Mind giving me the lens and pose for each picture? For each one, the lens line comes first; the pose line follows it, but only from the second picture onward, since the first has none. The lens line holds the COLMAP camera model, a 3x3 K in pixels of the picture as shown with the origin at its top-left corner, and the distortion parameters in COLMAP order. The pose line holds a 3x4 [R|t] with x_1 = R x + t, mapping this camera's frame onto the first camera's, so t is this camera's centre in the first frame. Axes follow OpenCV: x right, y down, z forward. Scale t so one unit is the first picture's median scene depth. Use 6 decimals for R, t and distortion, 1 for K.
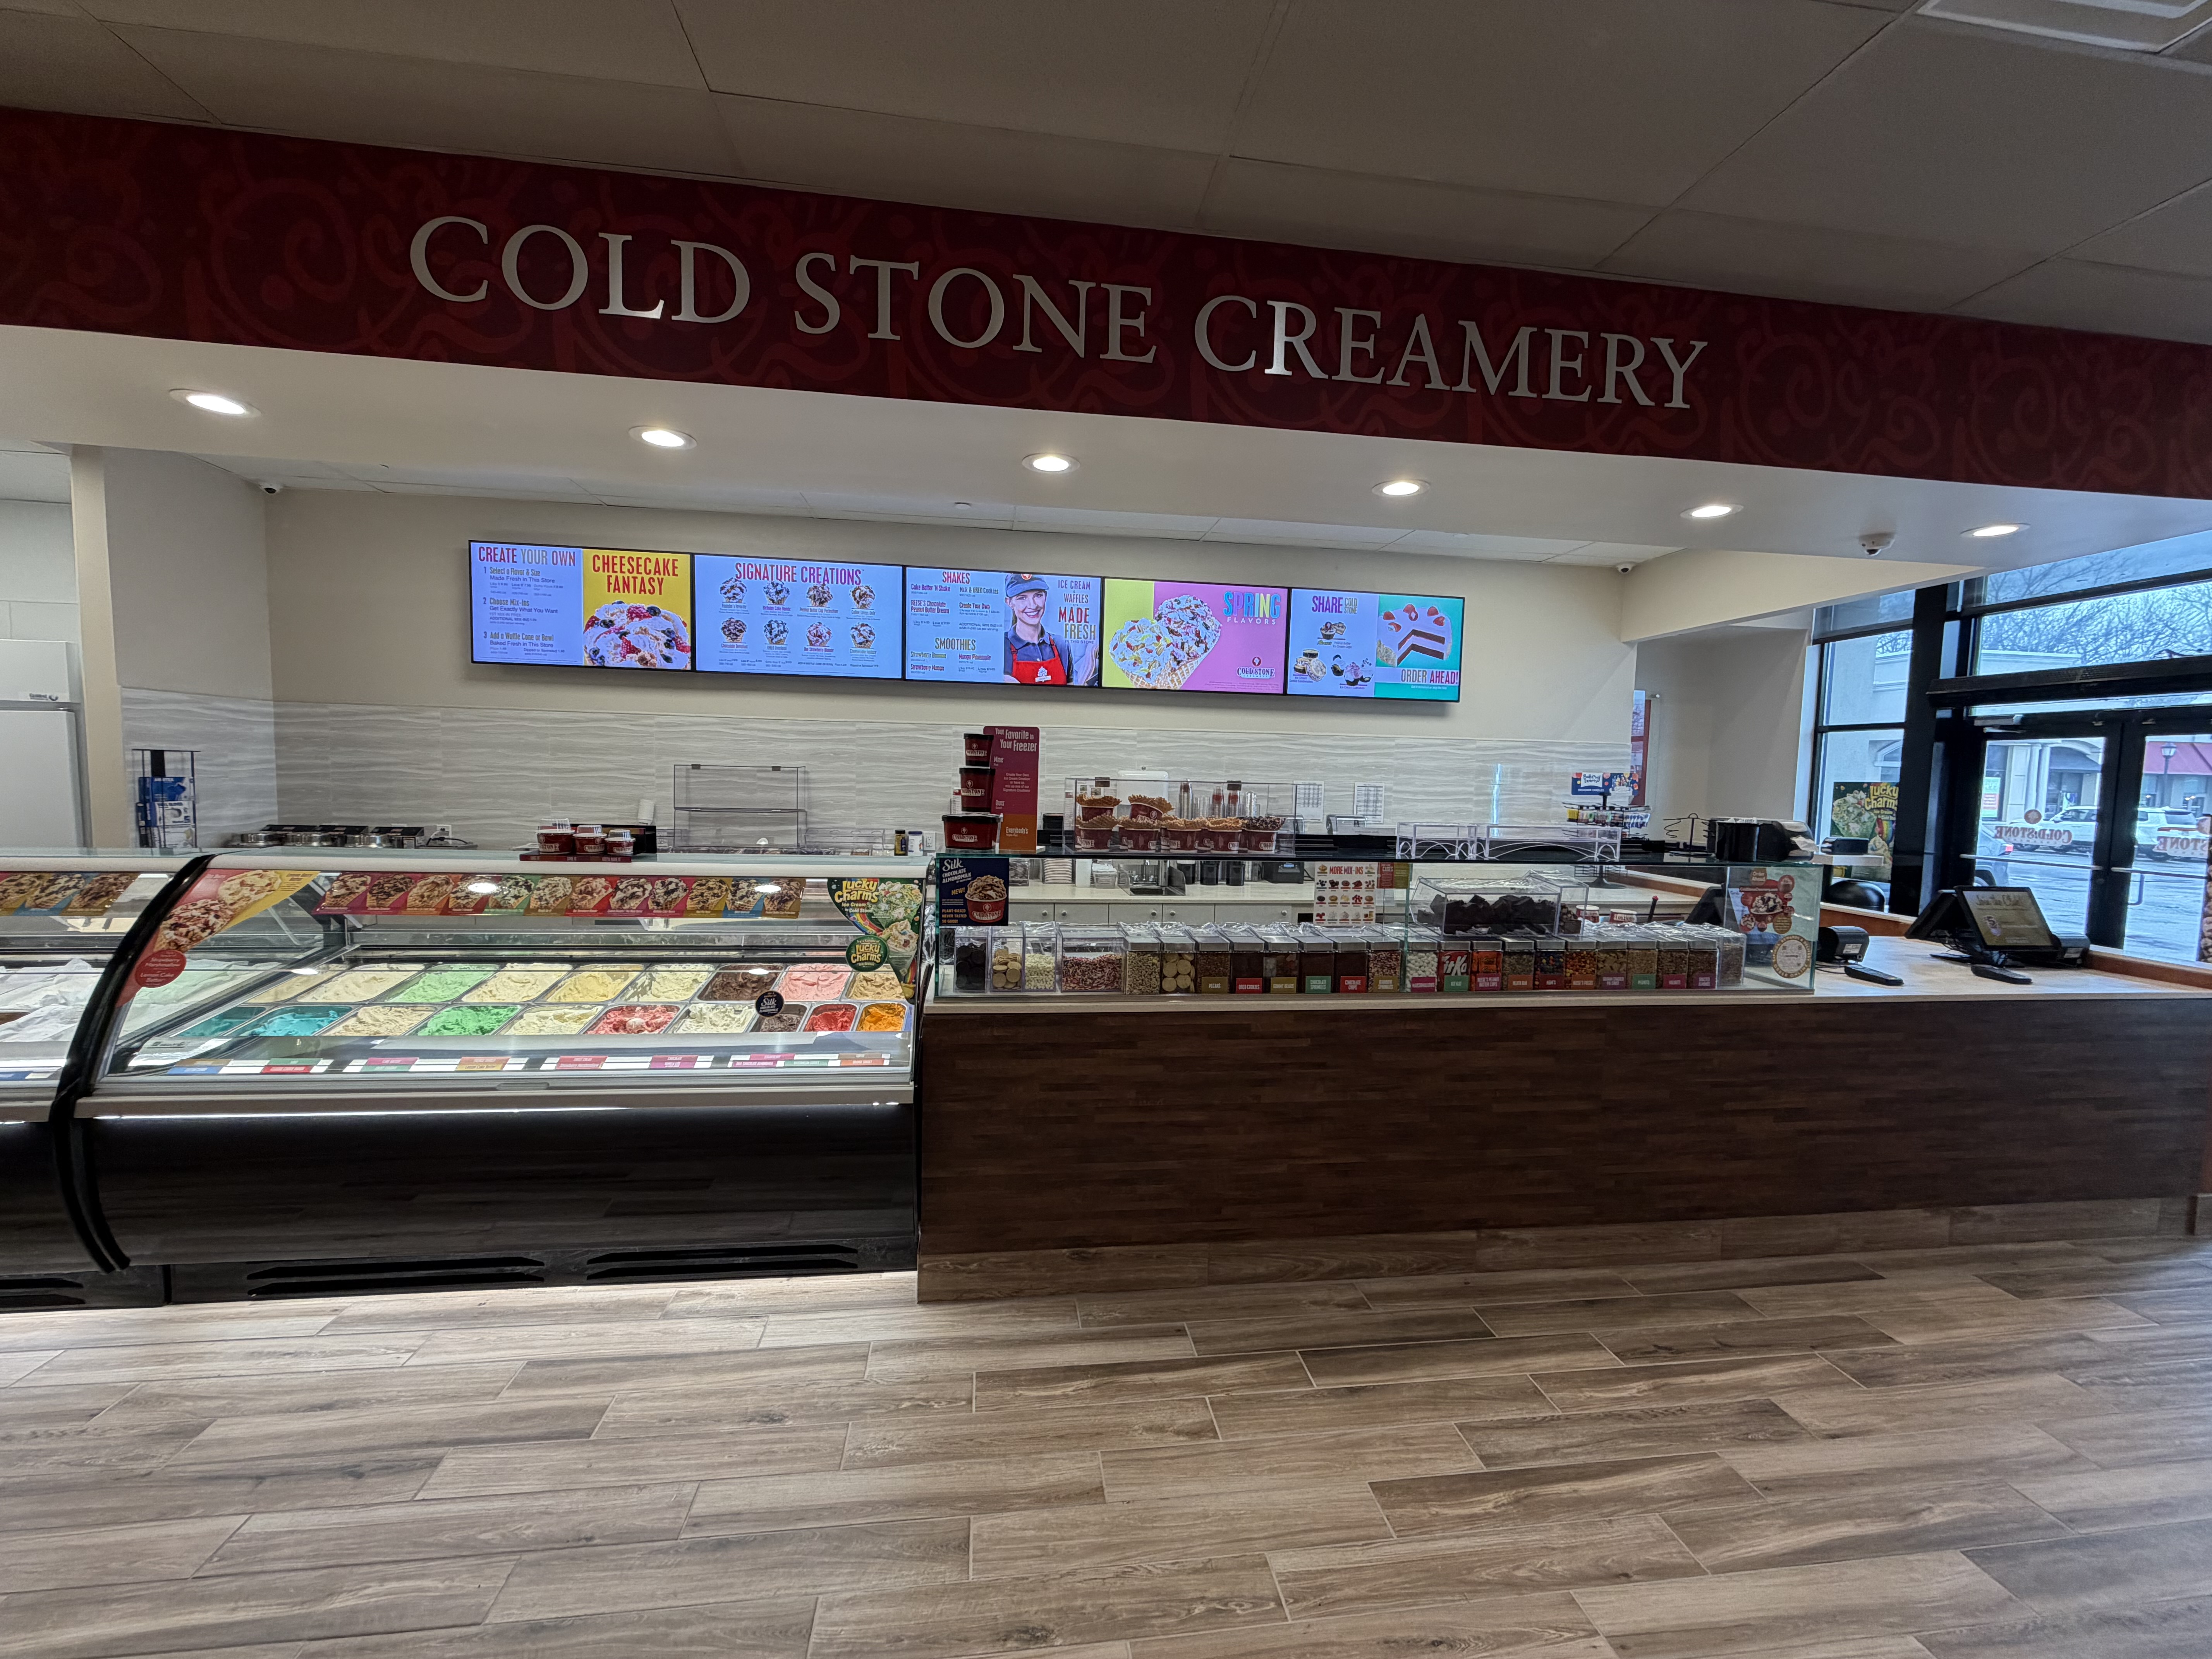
lens RADIAL K [[877.7, 0, 1102.7], [0, 877.7, 837.2], [0, 0, 1]] dist [-0.000772, 0.000408]
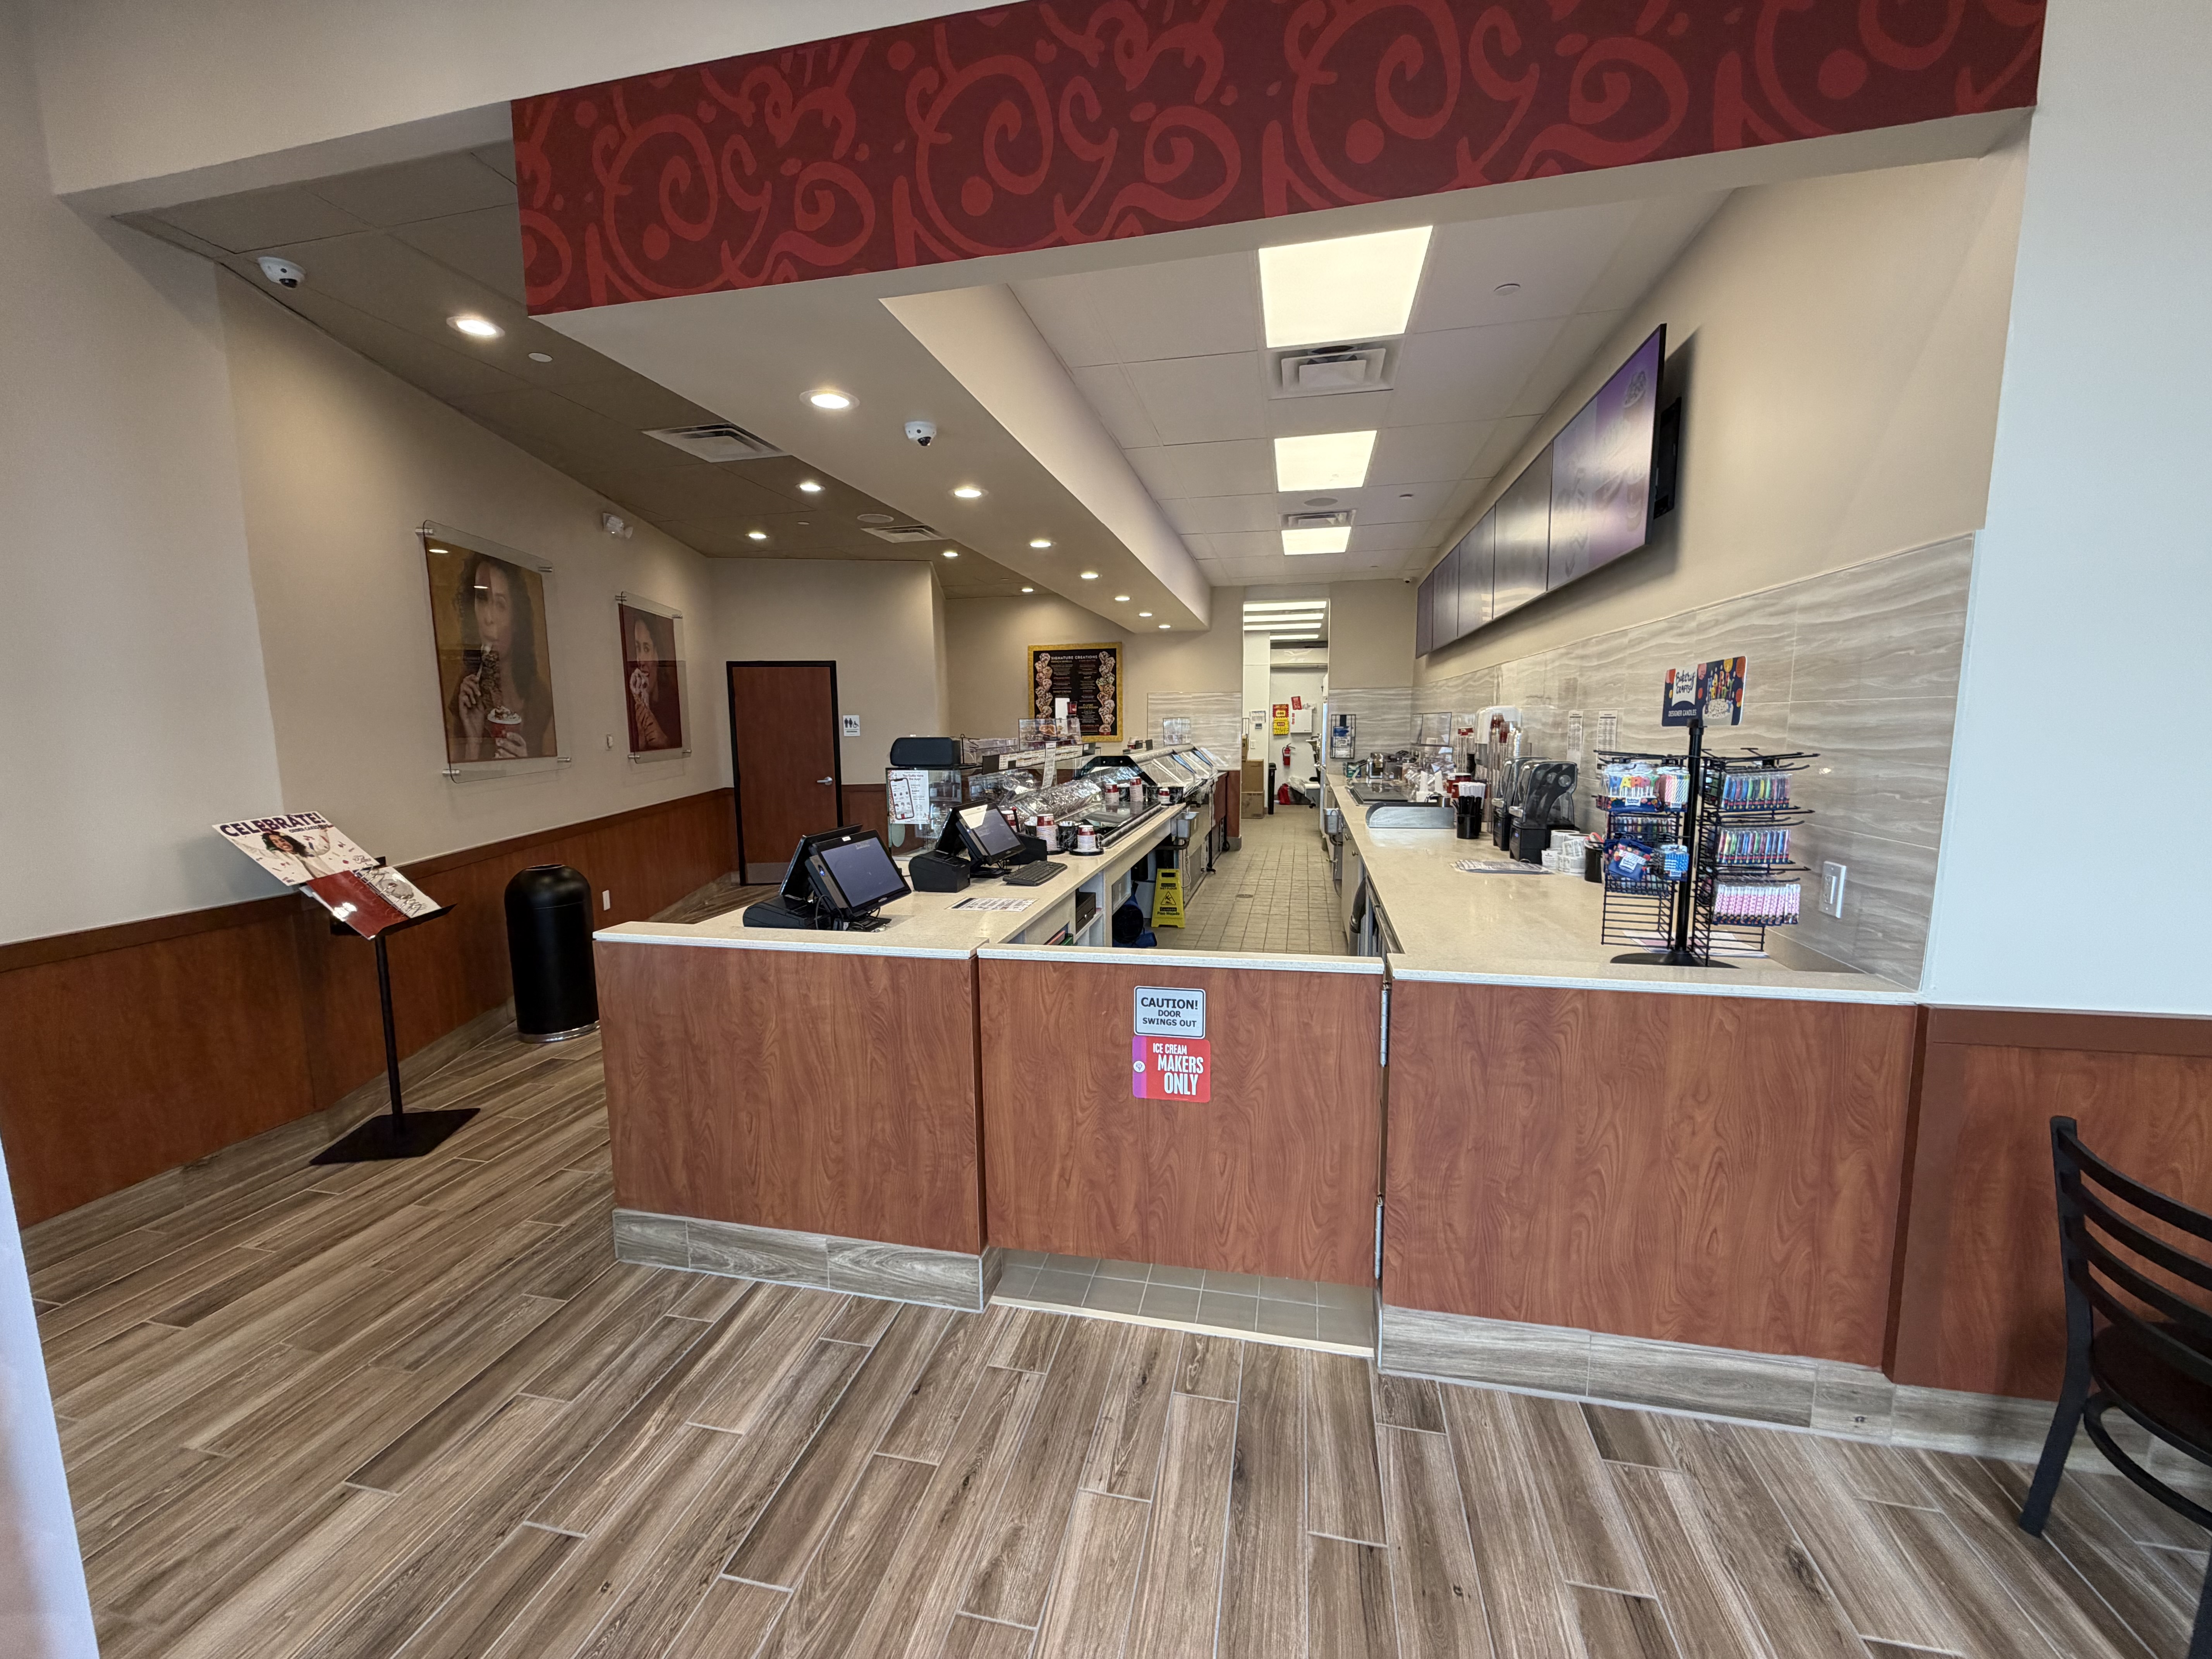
lens RADIAL K [[877.7, 0, 1102.7], [0, 877.7, 837.2], [0, 0, 1]] dist [-0.000772, 0.000408]
pose [[-0.351109, 0.103142, -0.930636, 1.093066], [-0.066064, 0.988708, 0.134503, -0.037495], [0.934001, 0.108707, -0.340330, 0.975686]]
